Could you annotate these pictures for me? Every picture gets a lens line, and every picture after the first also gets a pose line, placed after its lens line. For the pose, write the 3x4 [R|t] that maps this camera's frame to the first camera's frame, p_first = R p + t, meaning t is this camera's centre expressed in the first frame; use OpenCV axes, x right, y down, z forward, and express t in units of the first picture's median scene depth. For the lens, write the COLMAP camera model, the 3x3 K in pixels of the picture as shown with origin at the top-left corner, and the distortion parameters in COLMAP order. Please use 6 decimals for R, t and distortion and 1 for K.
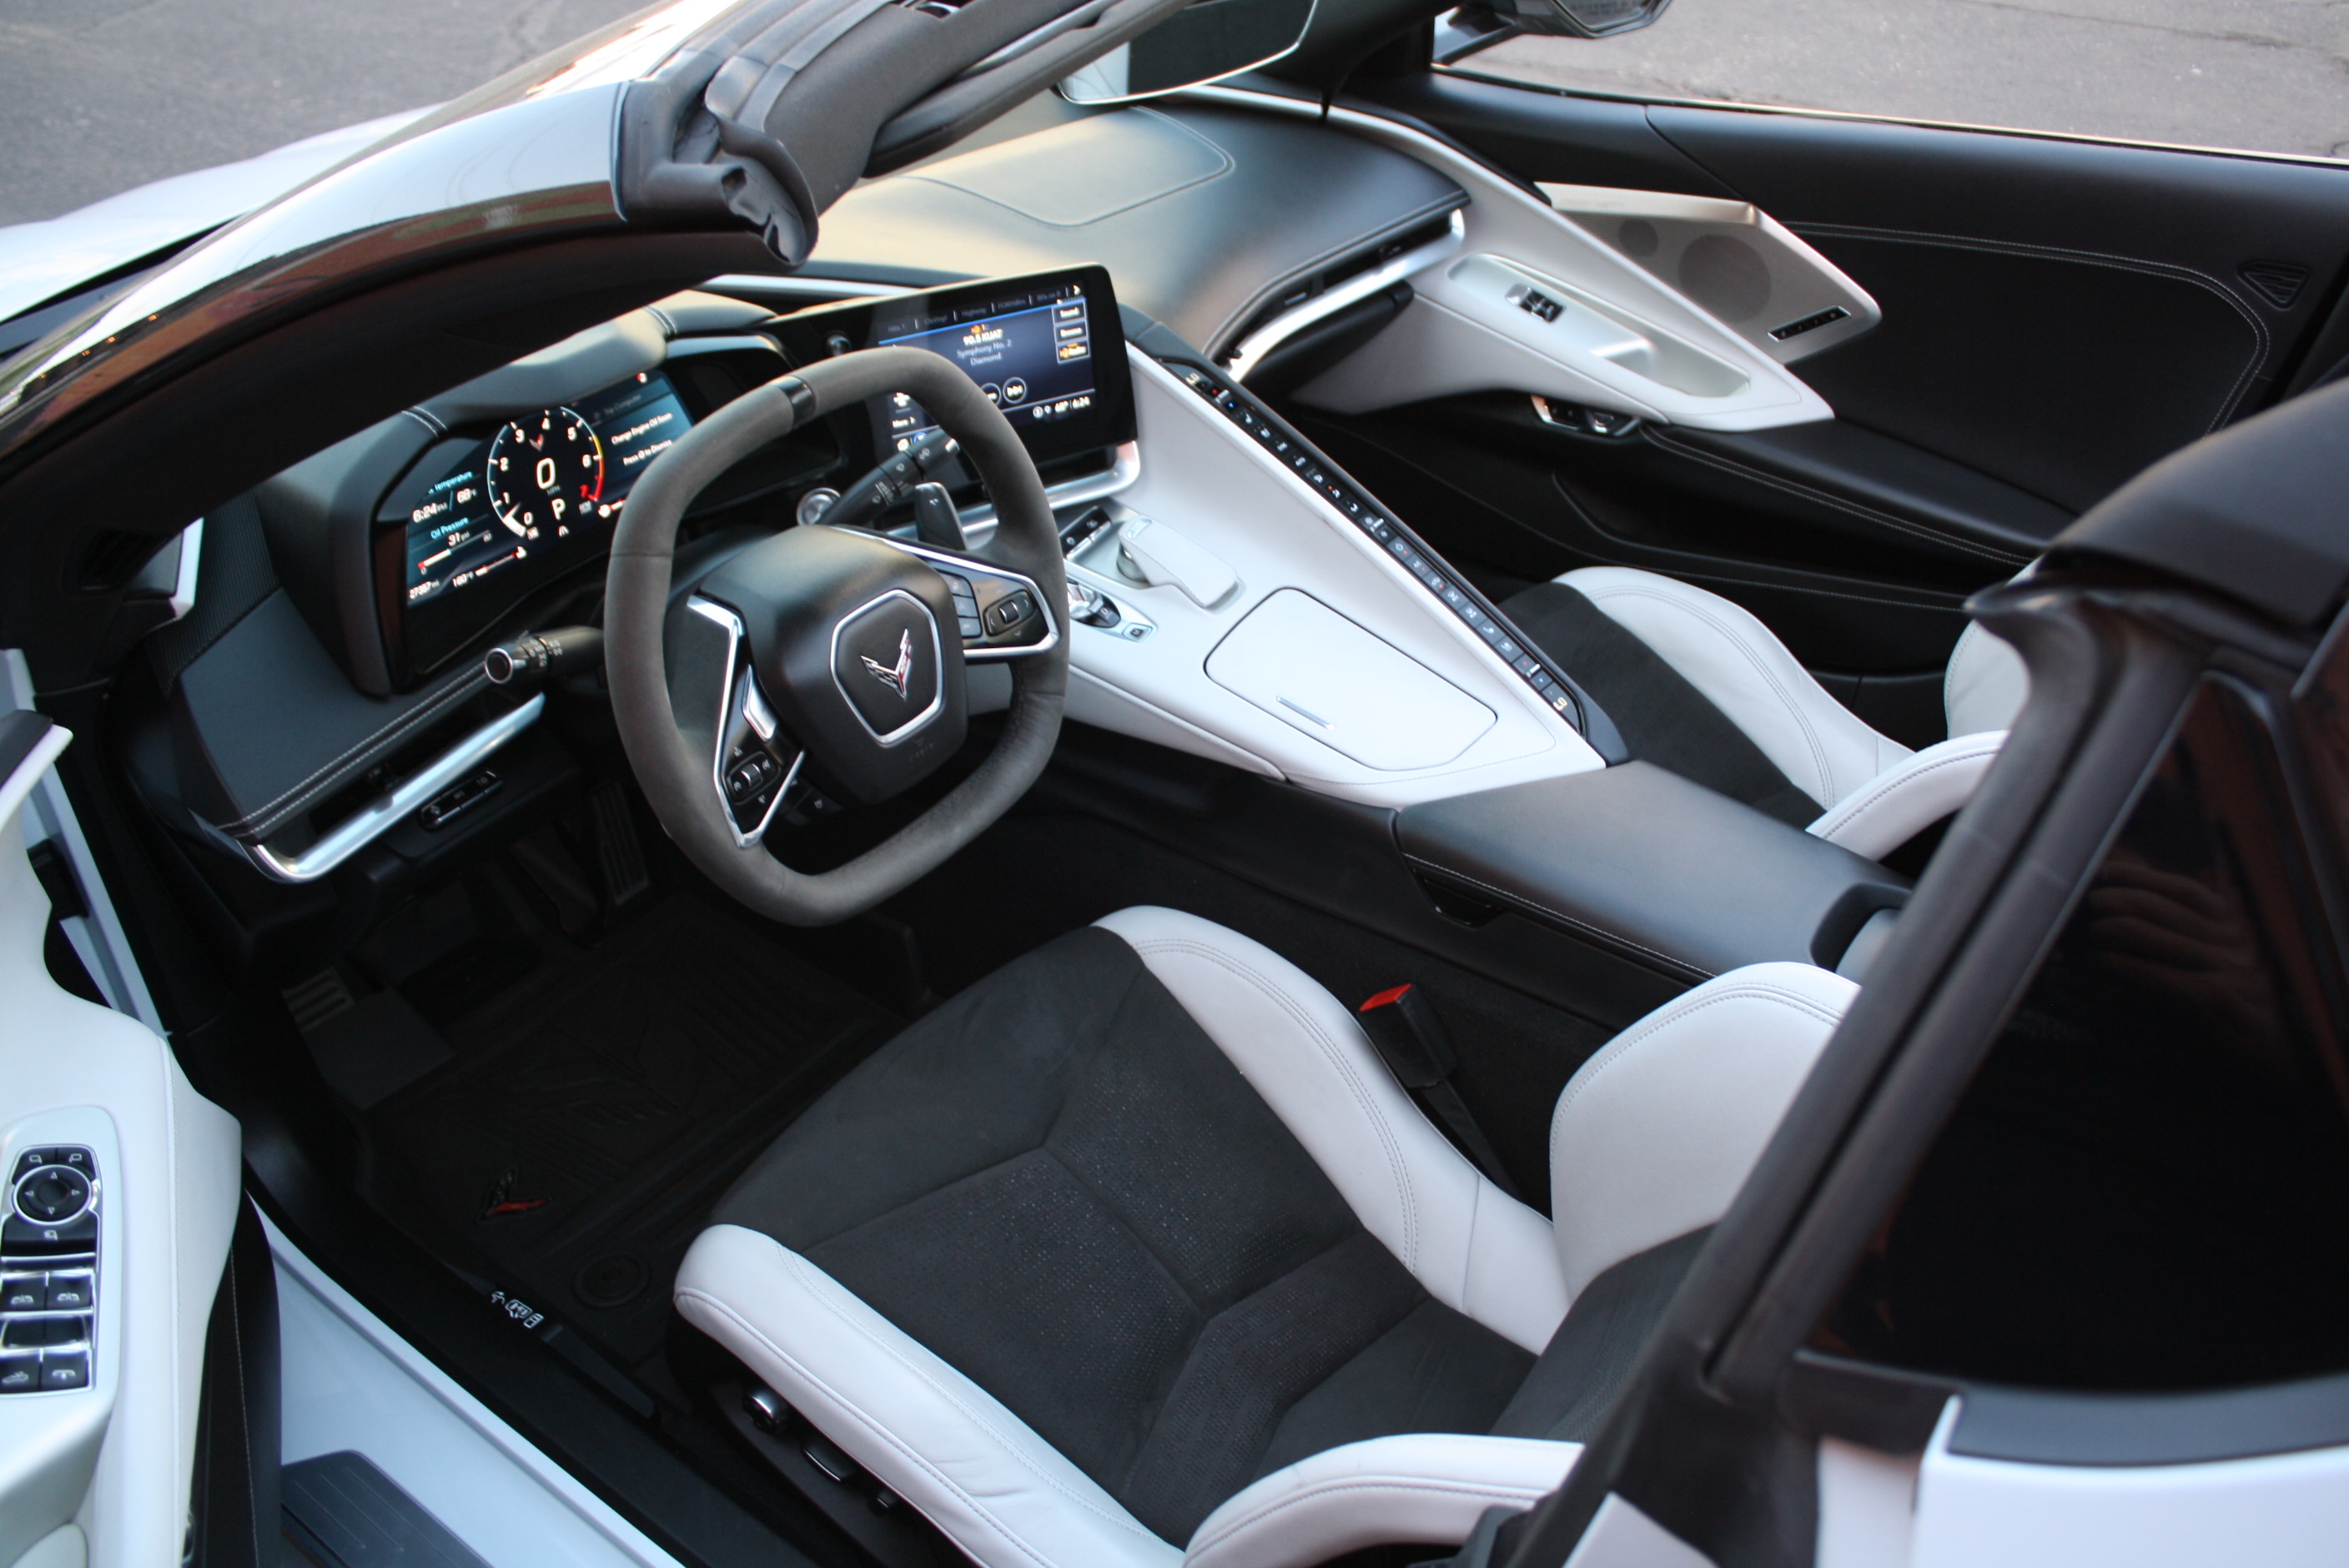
lens RADIAL K [[2017.7, 0, 1166.7], [0, 2017.7, 792.1], [0, 0, 1]] dist [-0.167167, 0.139334]
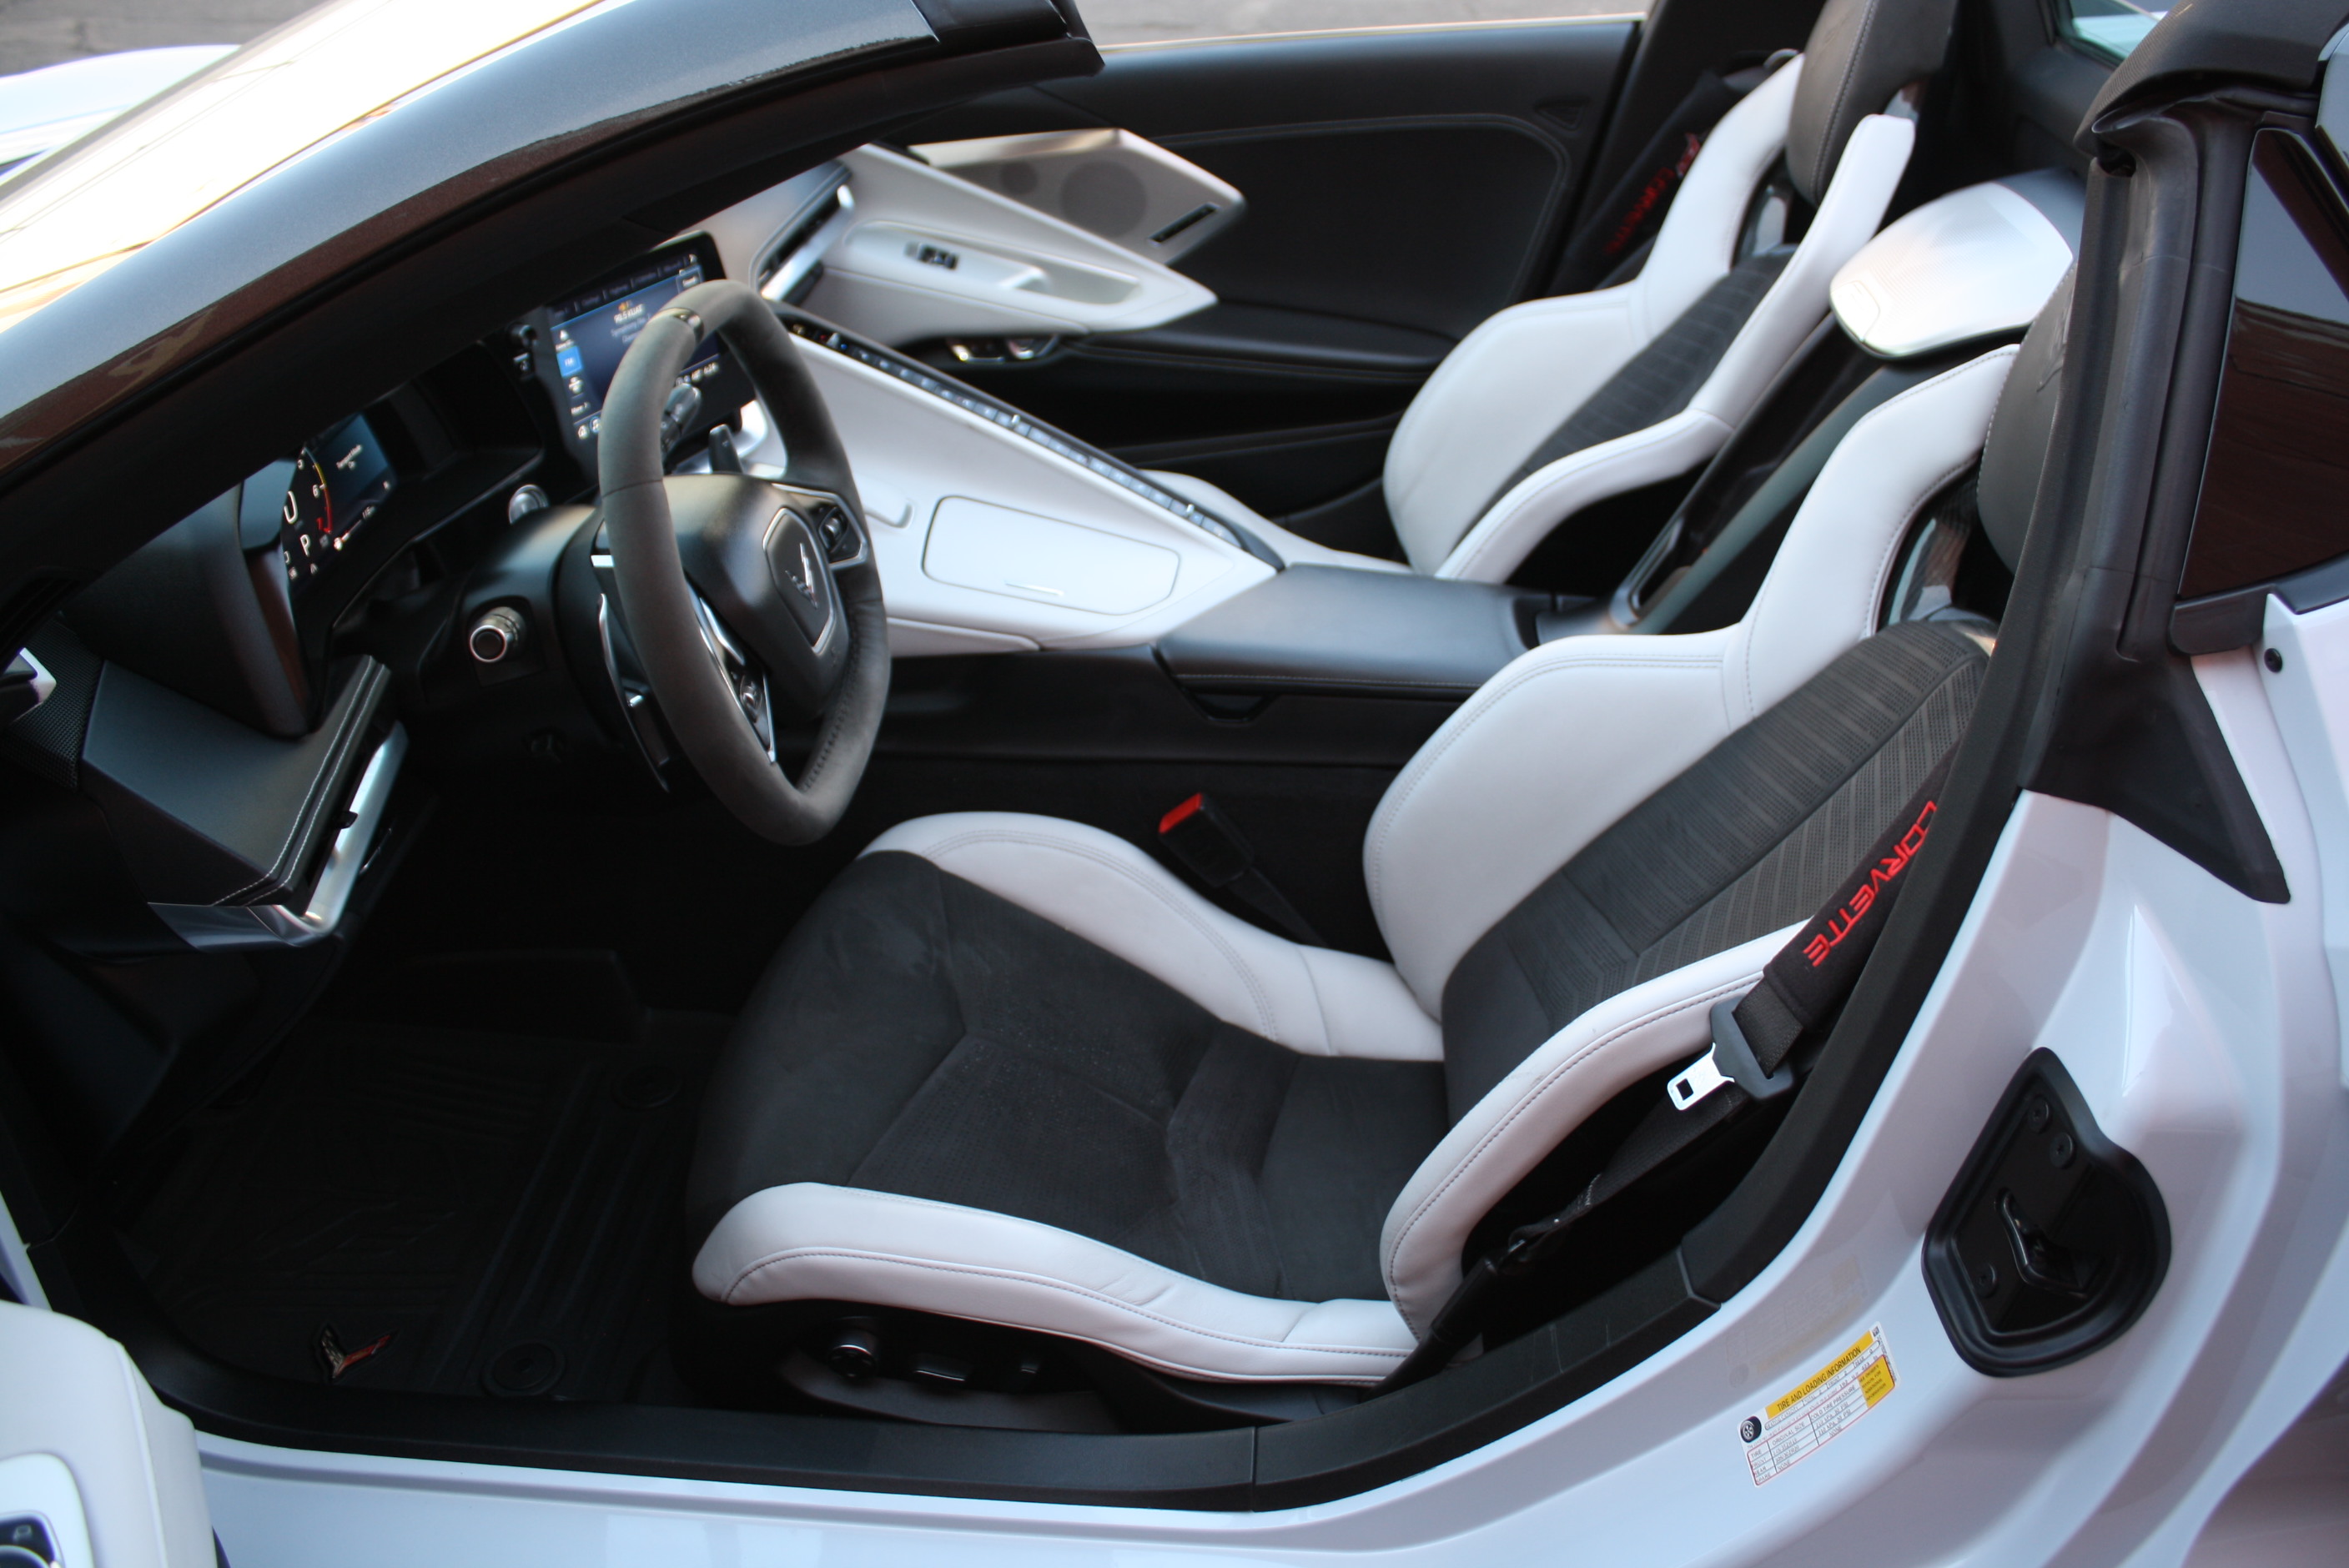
lens RADIAL K [[2017.7, 0, 1224.7], [0, 2017.7, 787.4], [0, 0, 1]] dist [-0.167167, 0.139334]
pose [[0.821274, -0.272930, 0.501017, -0.418750], [0.296084, 0.954534, 0.034638, 0.056257], [-0.487691, 0.119896, 0.864744, 0.020804]]
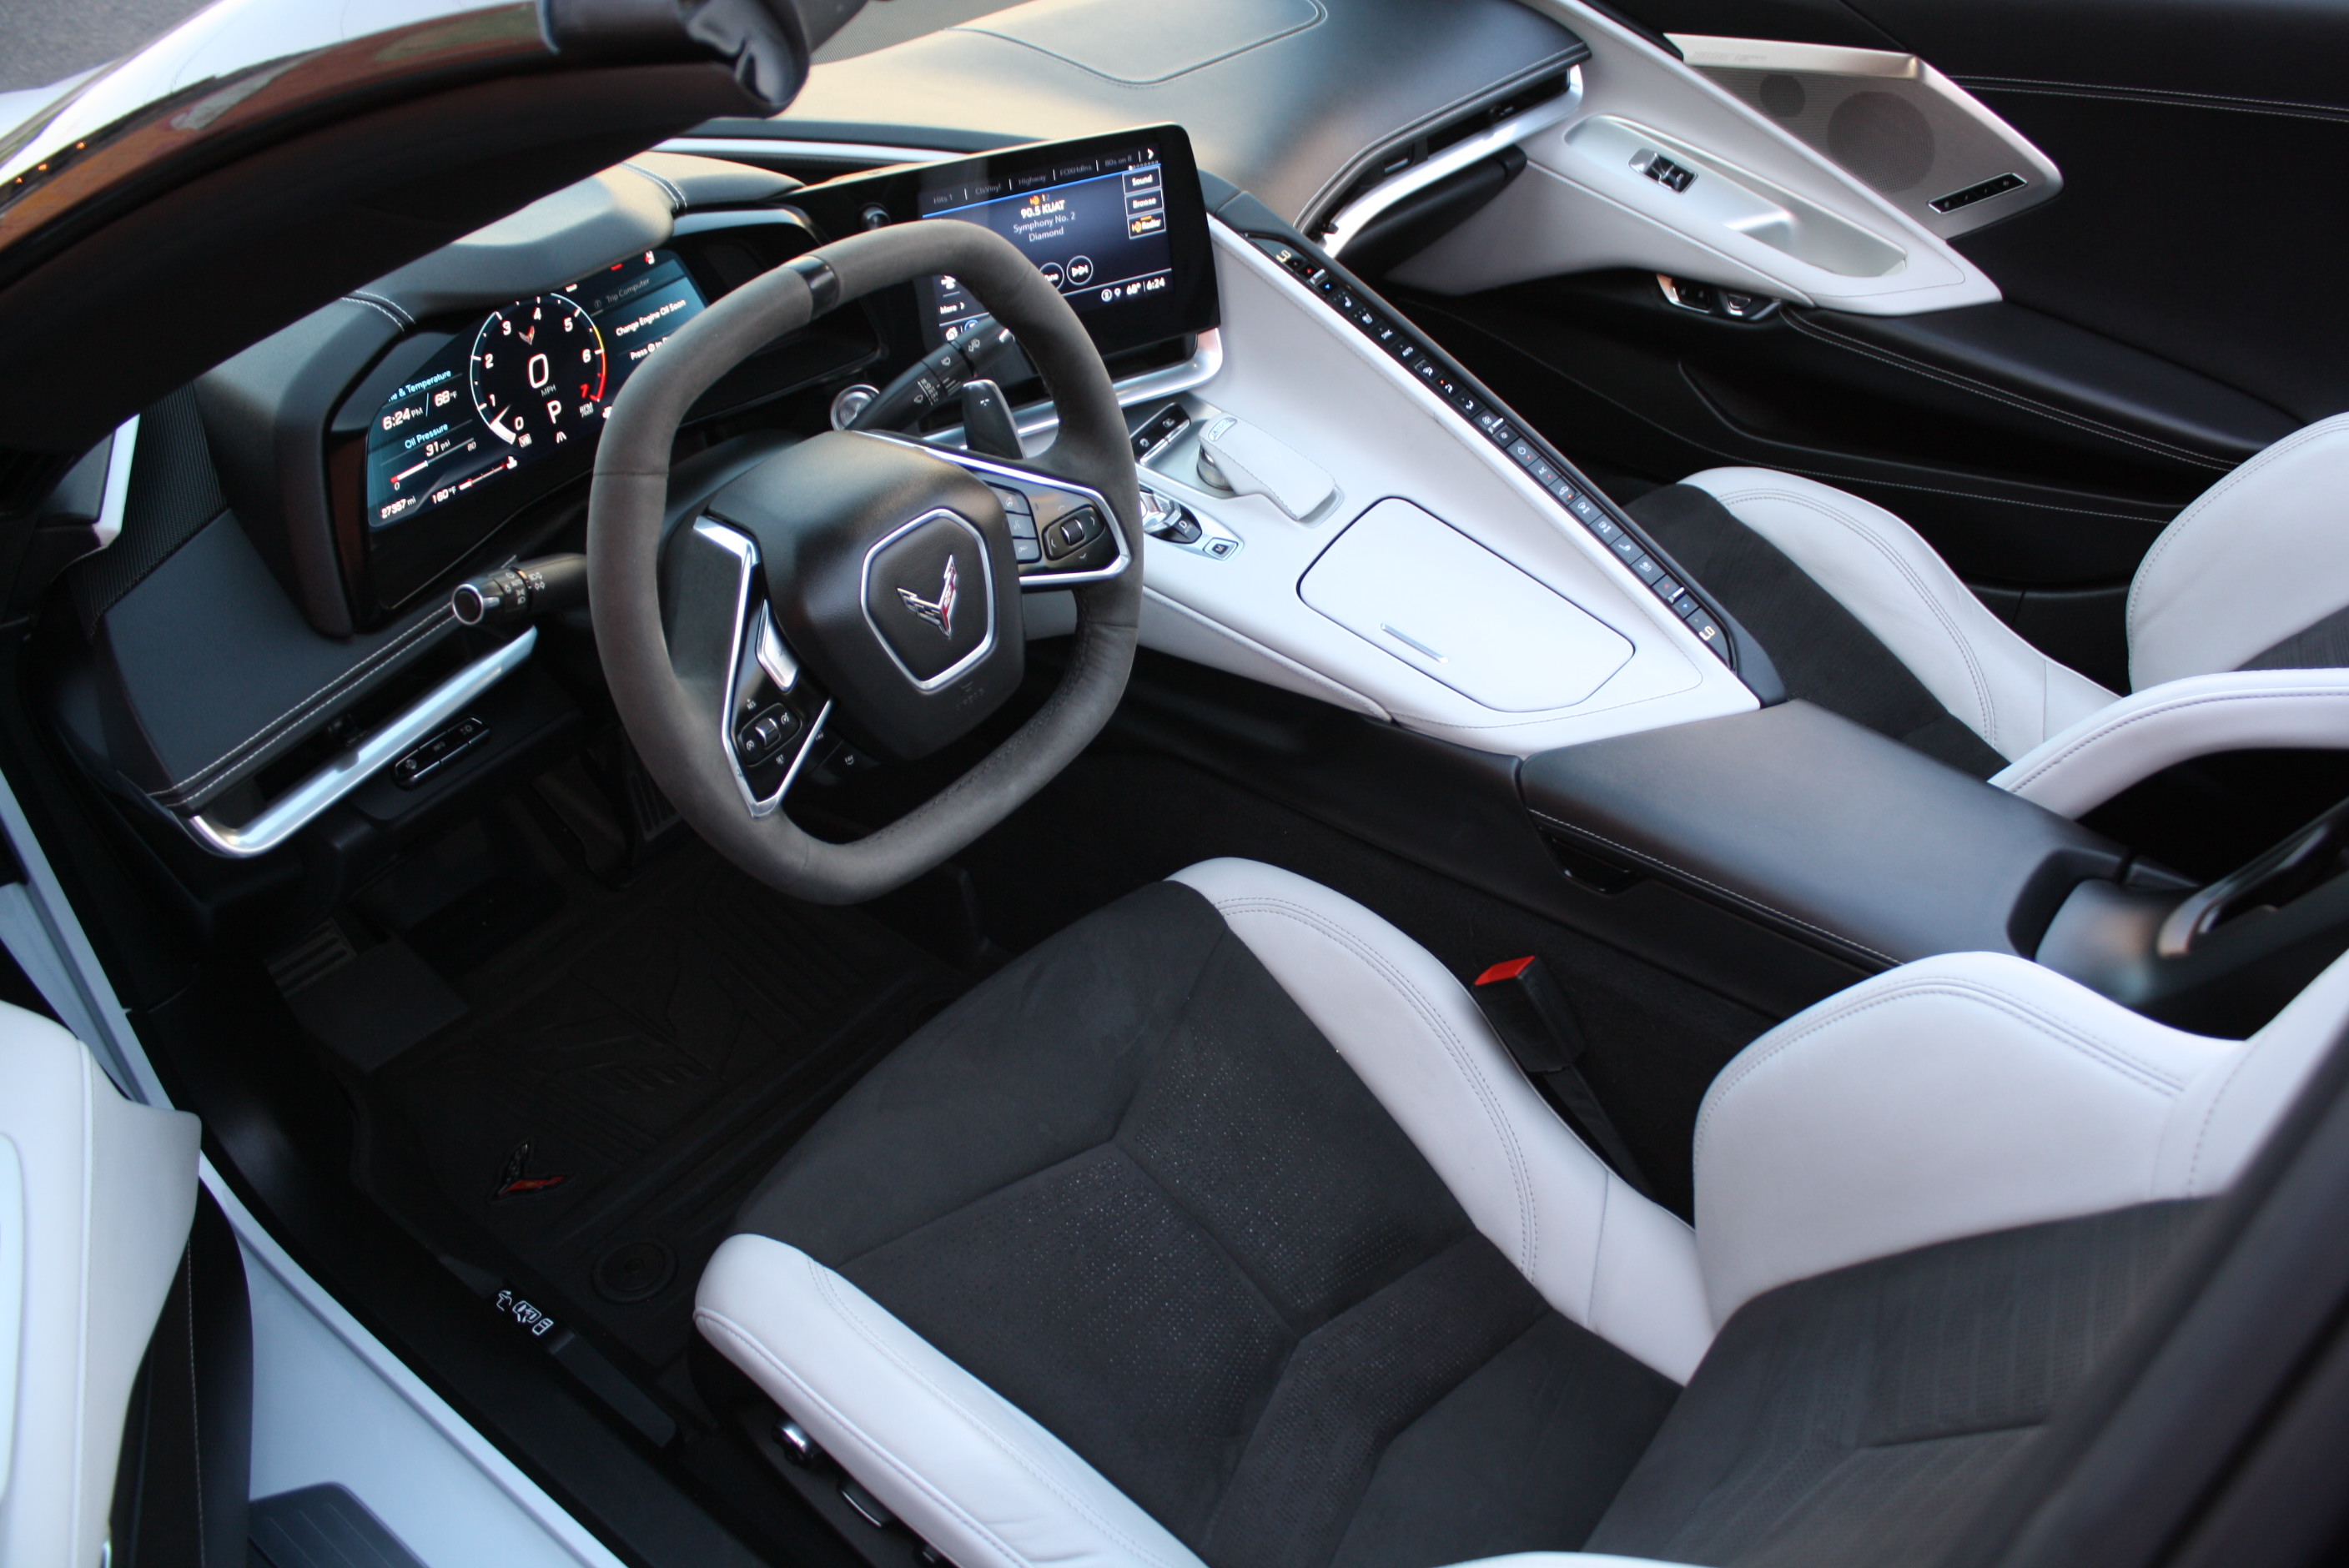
lens RADIAL K [[2017.7, 0, 1172.4], [0, 2017.7, 785.6], [0, 0, 1]] dist [-0.167167, 0.139334]
pose [[0.999446, 0.002488, -0.033195, -0.006437], [-0.000625, 0.998429, 0.056026, -0.026435], [0.033282, -0.055974, 0.997877, 0.127287]]
